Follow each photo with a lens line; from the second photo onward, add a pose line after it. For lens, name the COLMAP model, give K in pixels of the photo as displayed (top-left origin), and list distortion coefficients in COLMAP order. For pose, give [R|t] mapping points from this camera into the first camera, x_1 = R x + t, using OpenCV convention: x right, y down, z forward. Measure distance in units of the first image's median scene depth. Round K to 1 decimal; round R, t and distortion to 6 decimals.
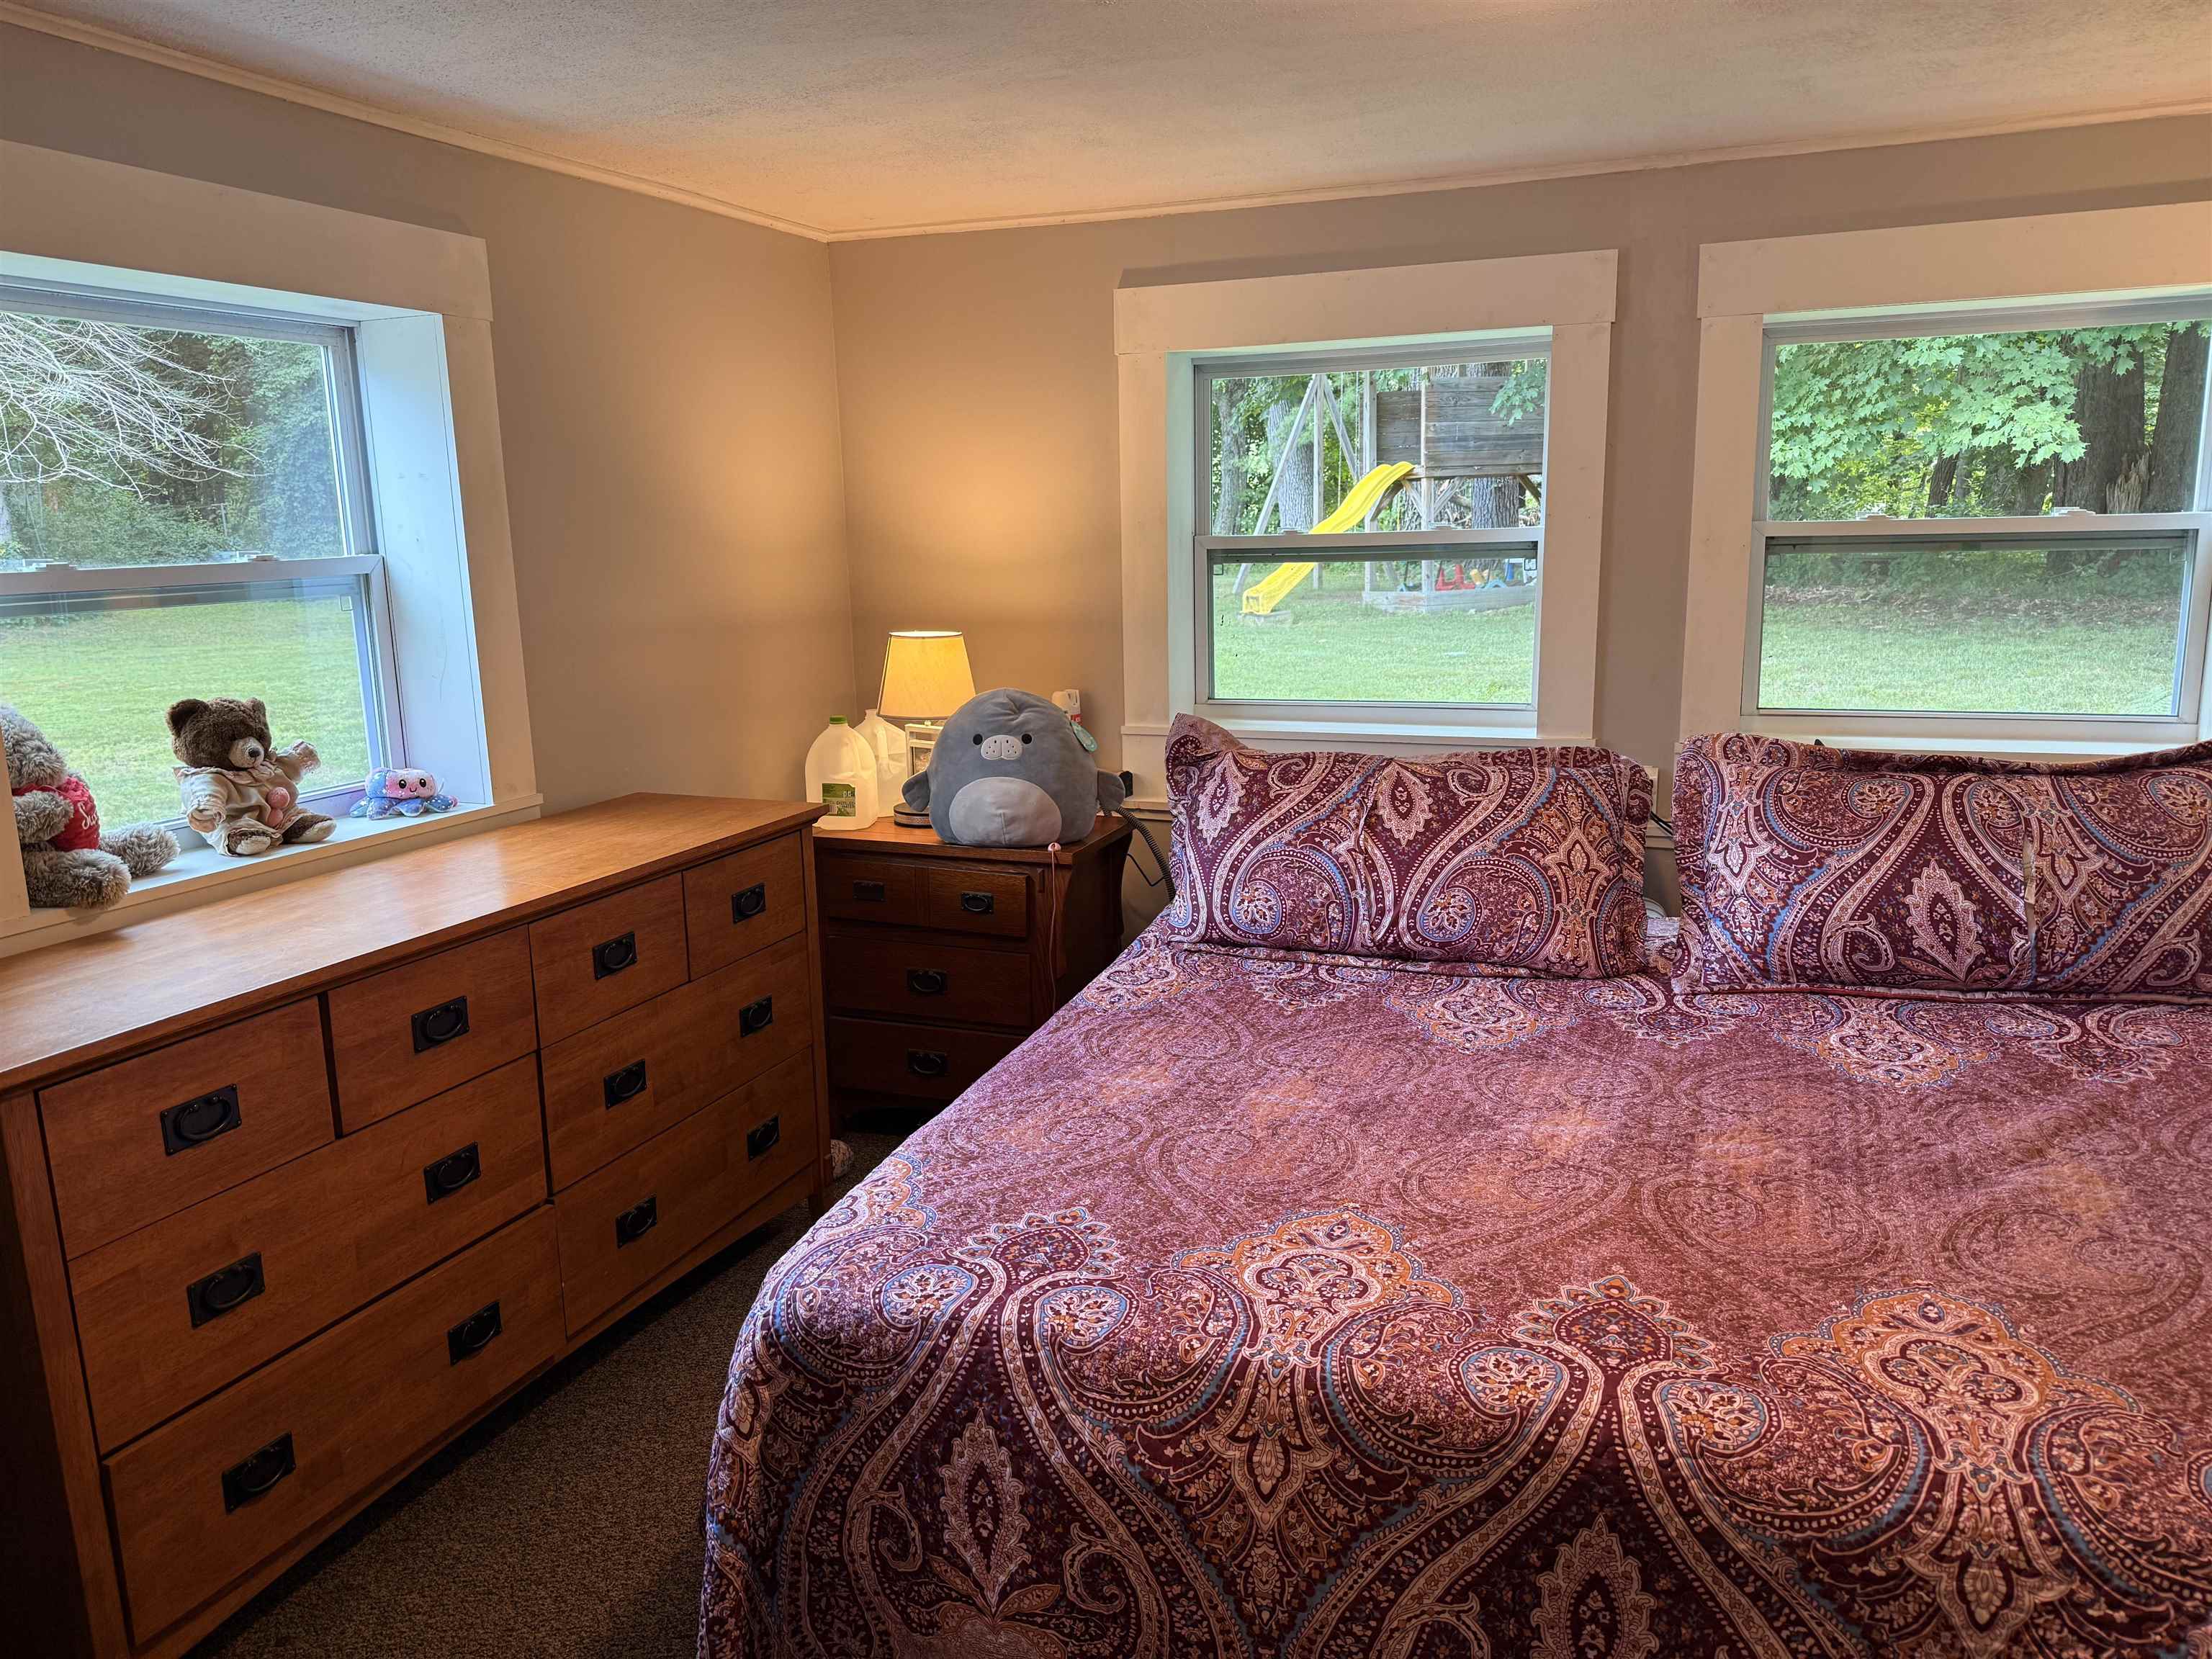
lens RADIAL K [[1564.1, 0, 1100.3], [0, 1564.1, 823.6], [0, 0, 1]] dist [0.098157, -0.150837]
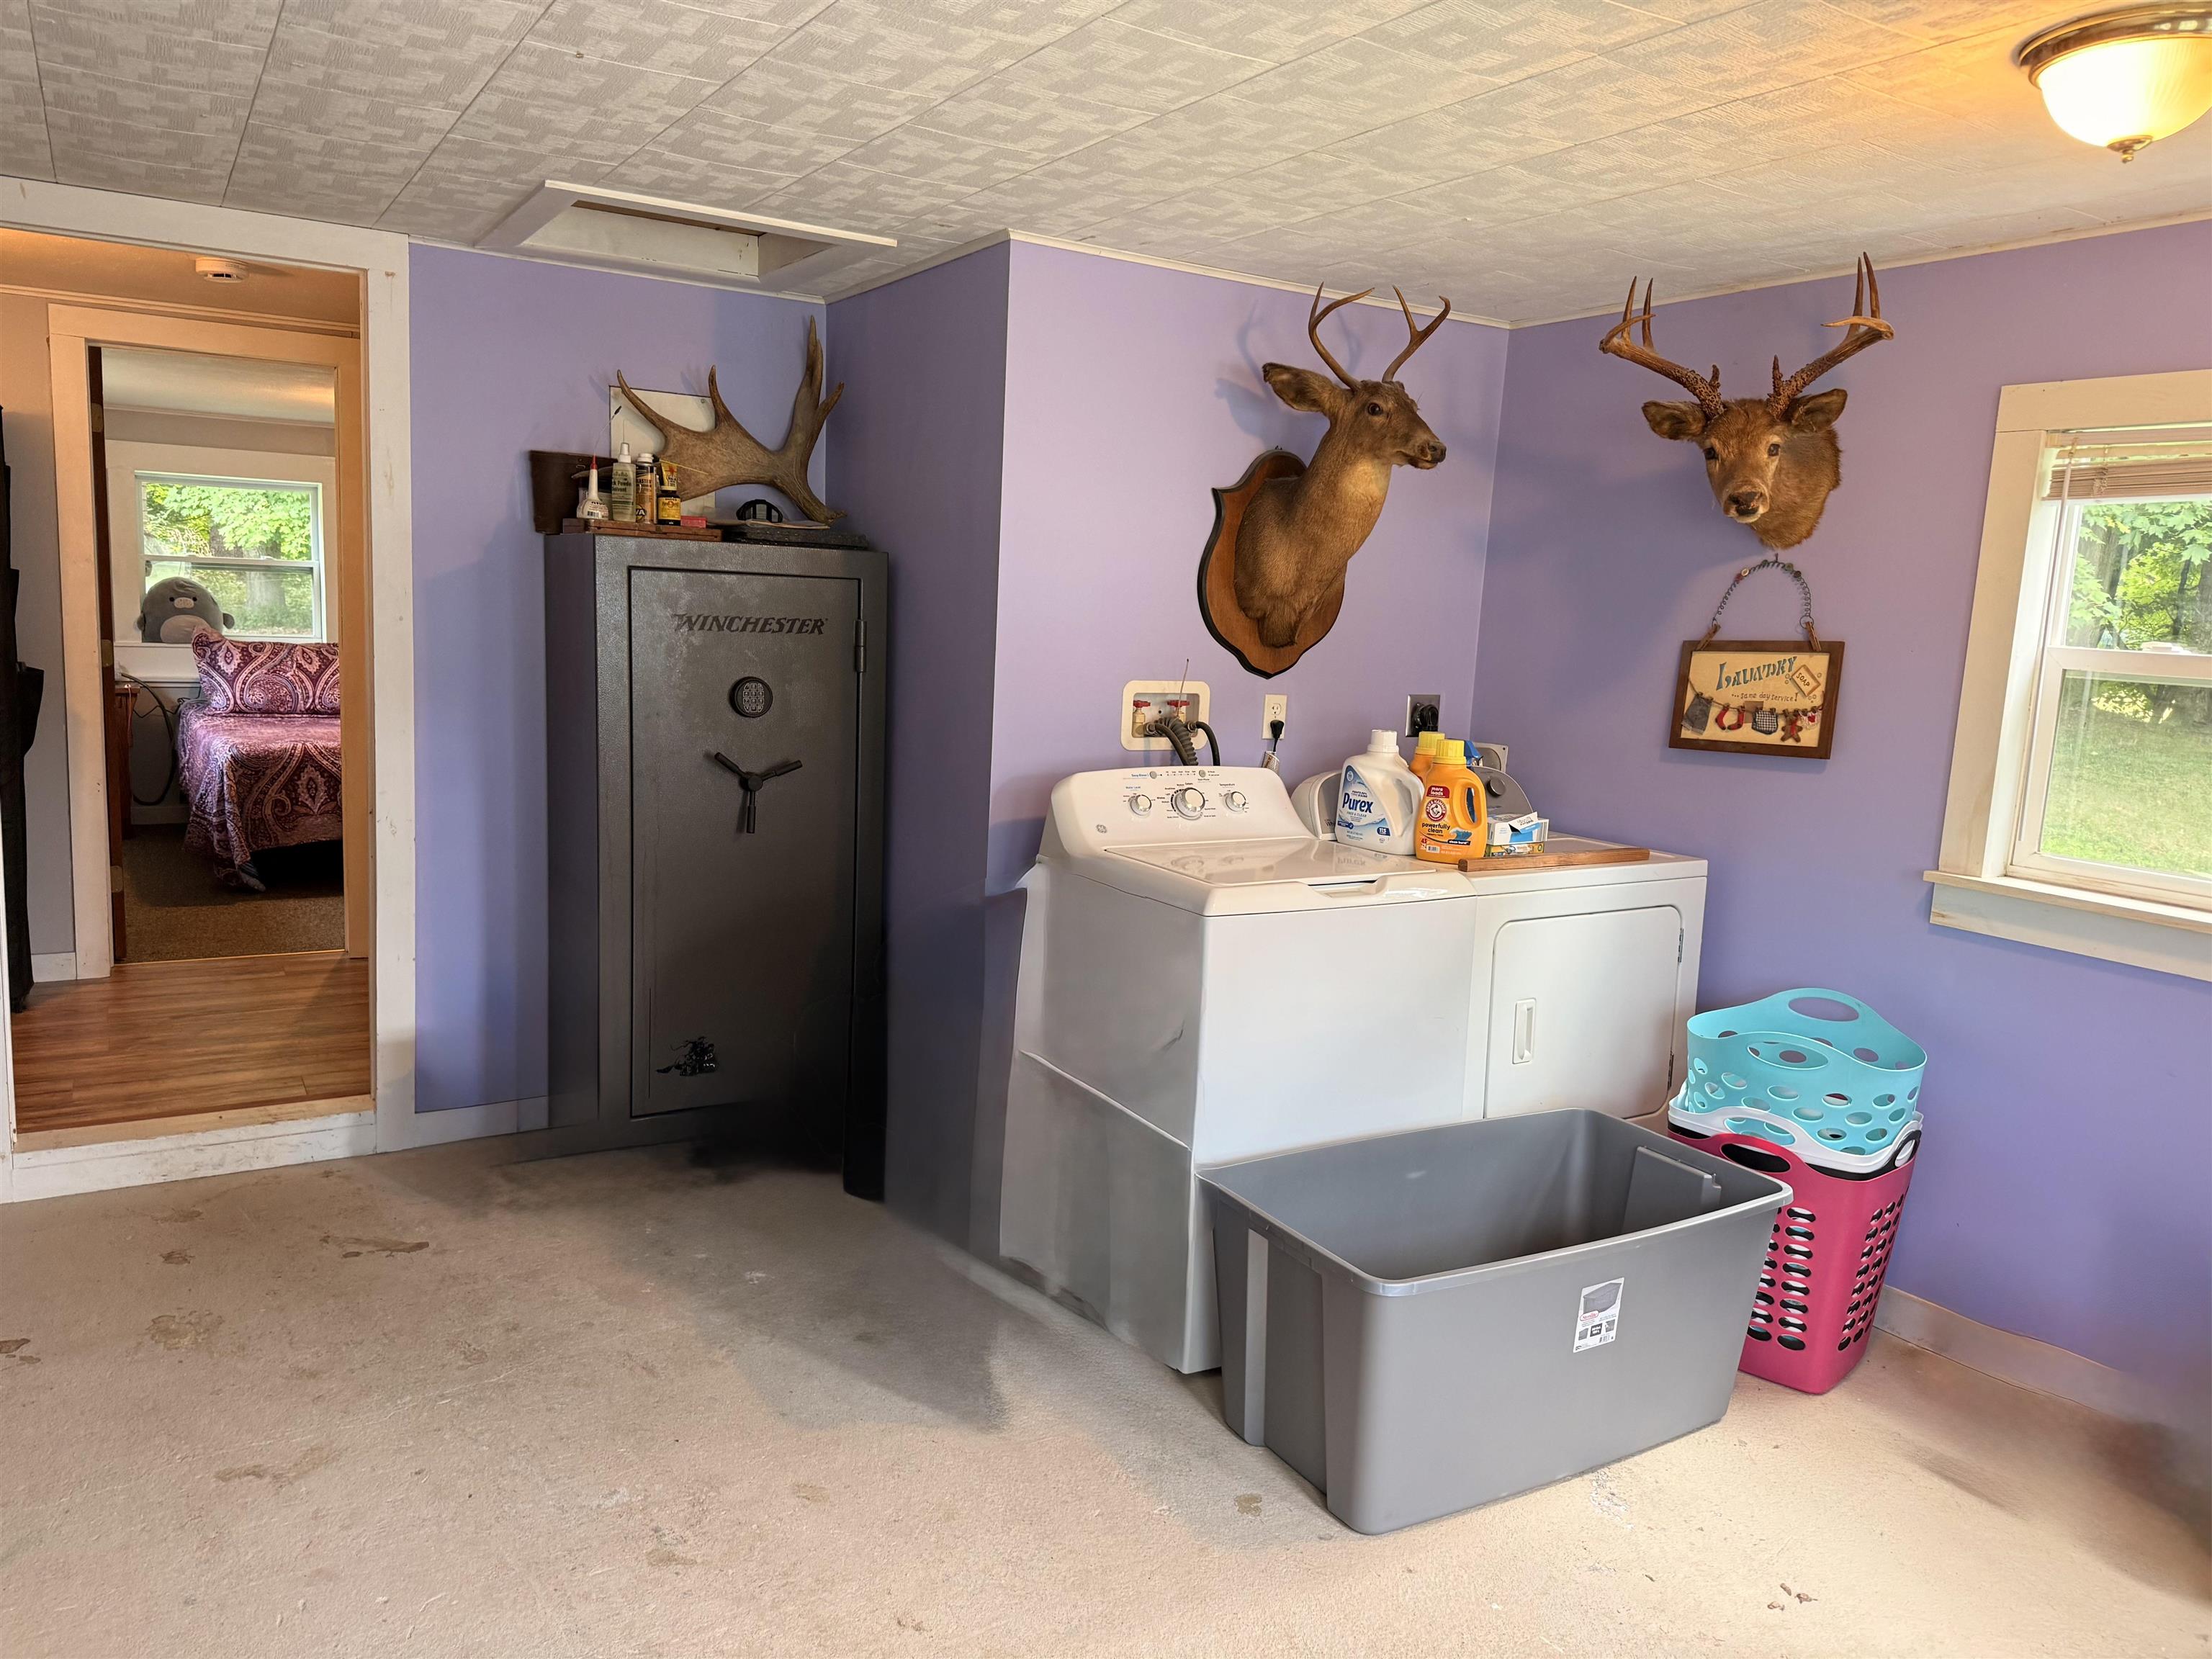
lens RADIAL K [[1564.1, 0, 1100.3], [0, 1564.1, 823.6], [0, 0, 1]] dist [0.098157, -0.150837]
pose [[0.616364, -0.065116, 0.784765, -1.234984], [0.096857, 0.995277, 0.006510, 0.419804], [-0.781482, 0.071998, 0.619760, -1.888092]]
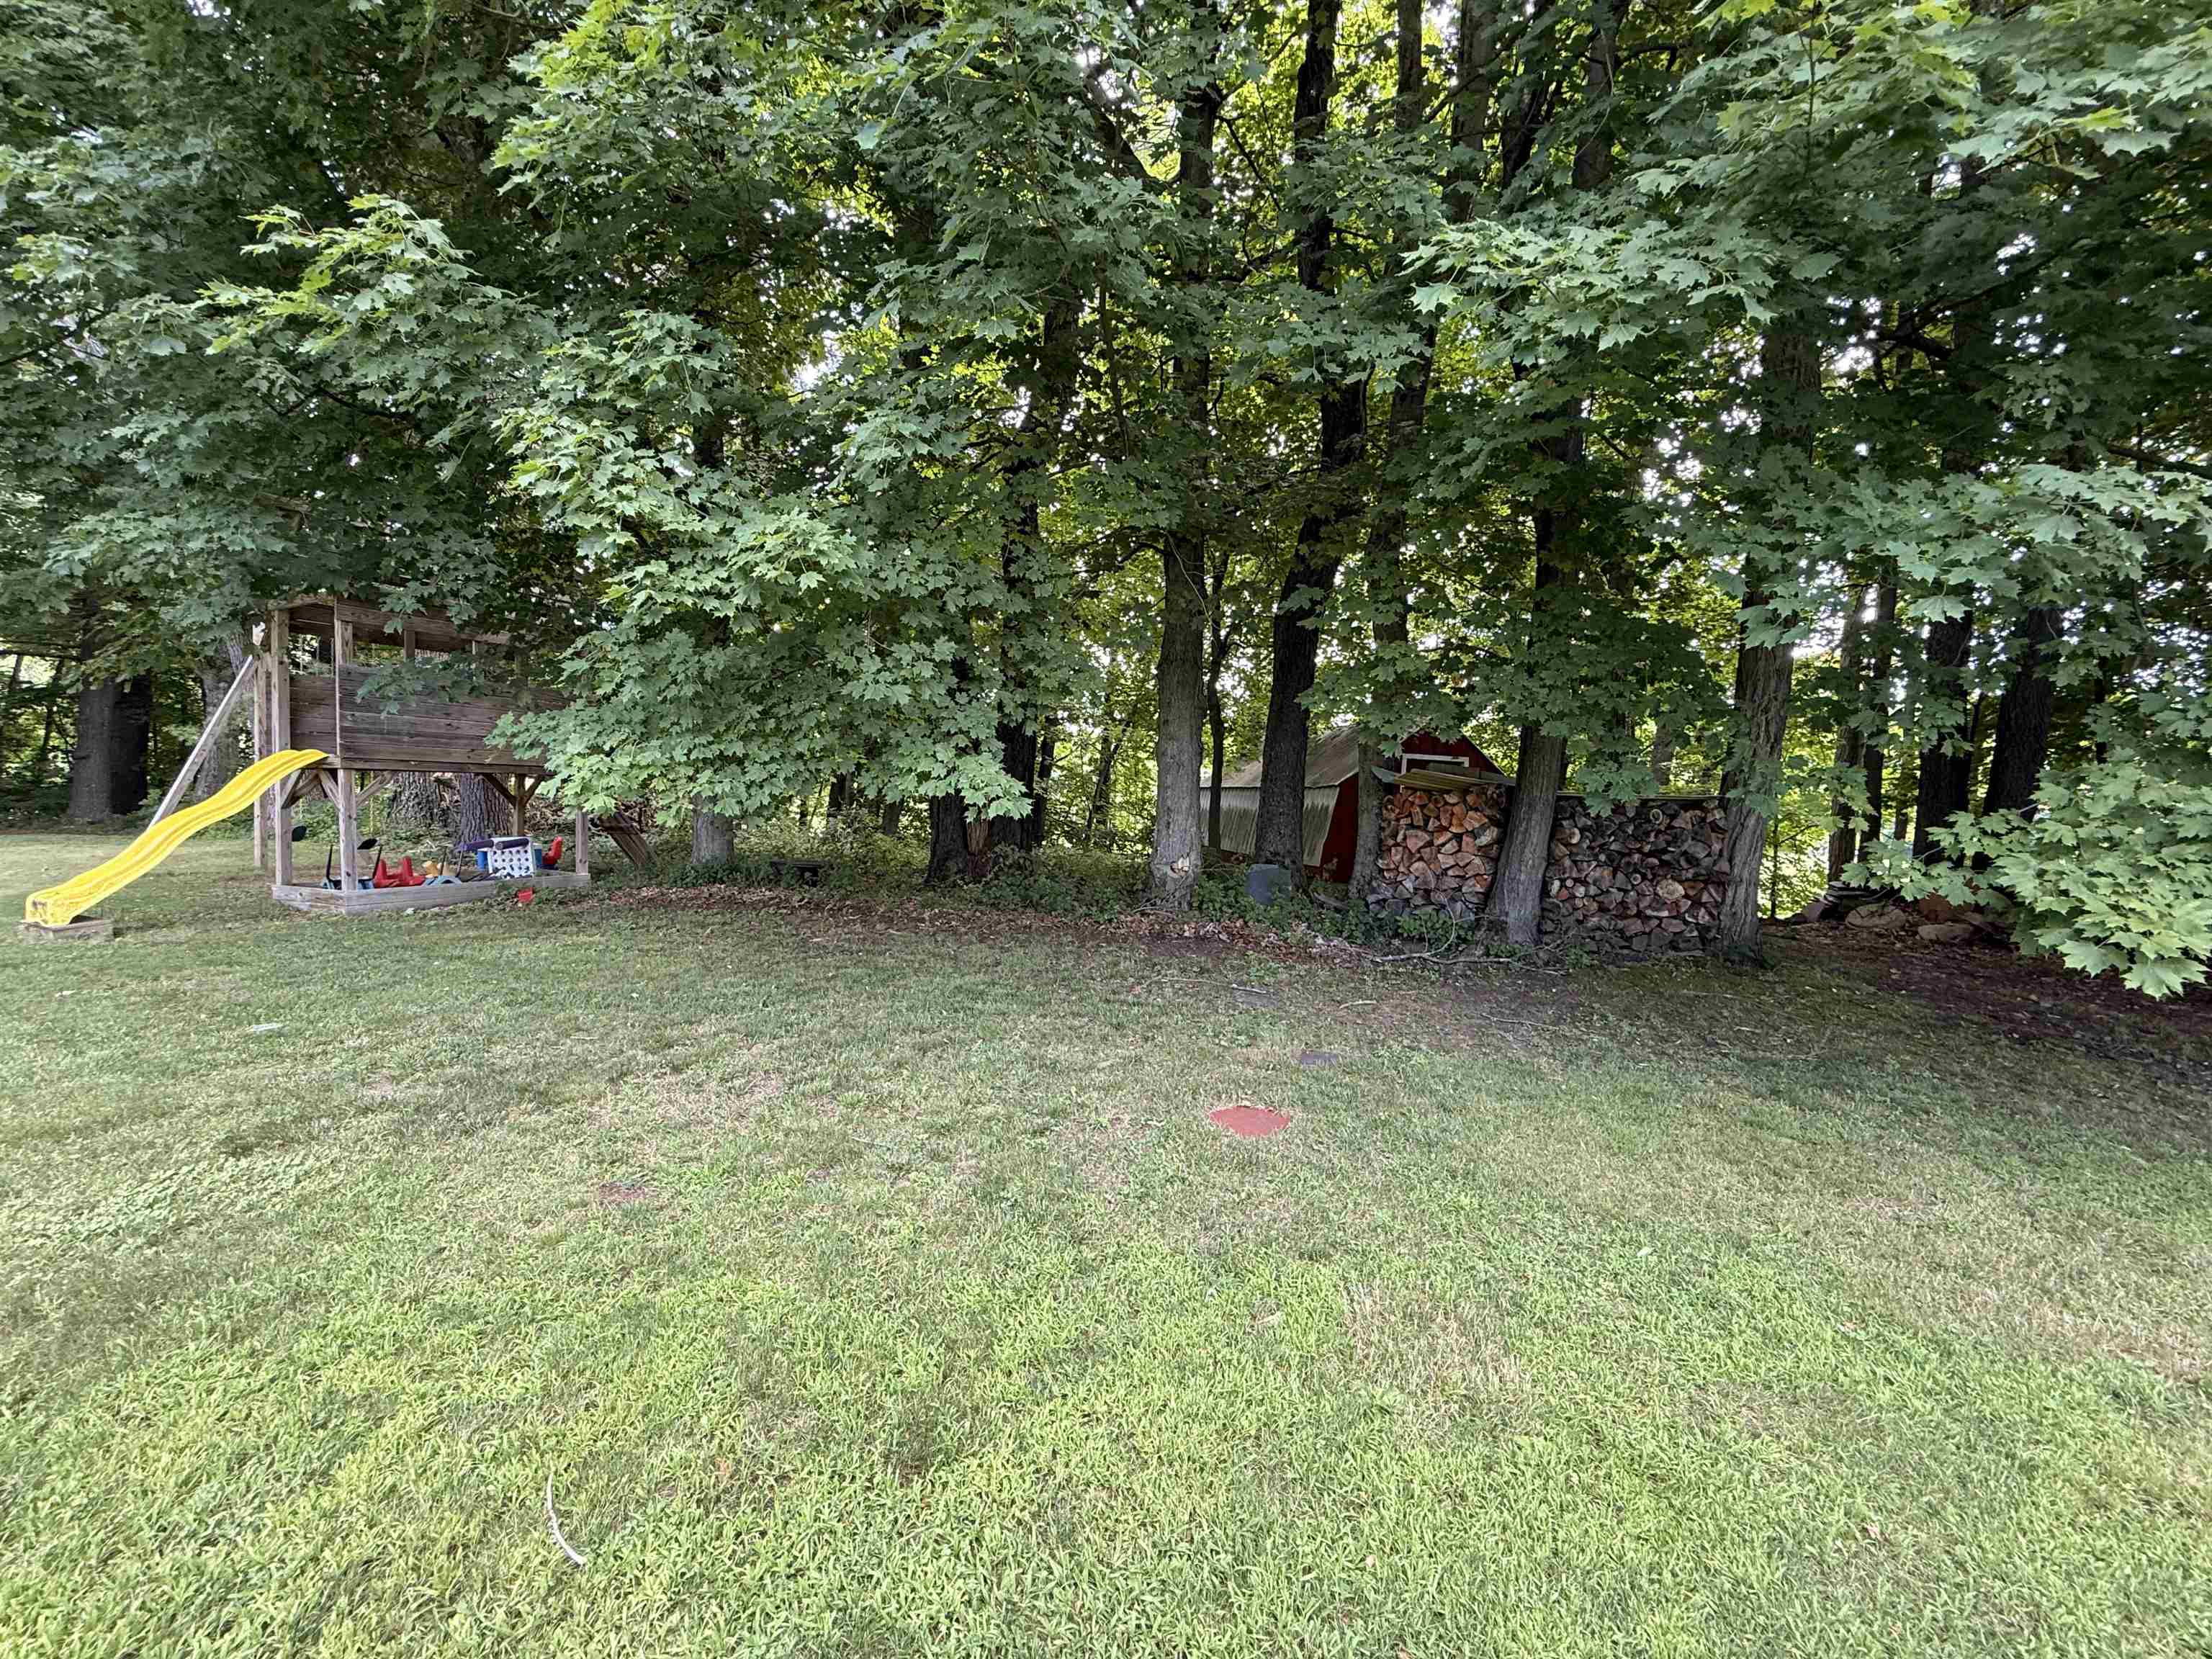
lens RADIAL K [[914.5, 0, 1111.4], [0, 914.5, 834.4], [0, 0, 1]] dist [0.003415, 0.000751]
pose [[0.701353, 0.026415, 0.712324, 0.237066], [0.083781, 0.989332, -0.119178, -0.133882], [-0.707873, 0.143266, 0.691658, 0.525799]]
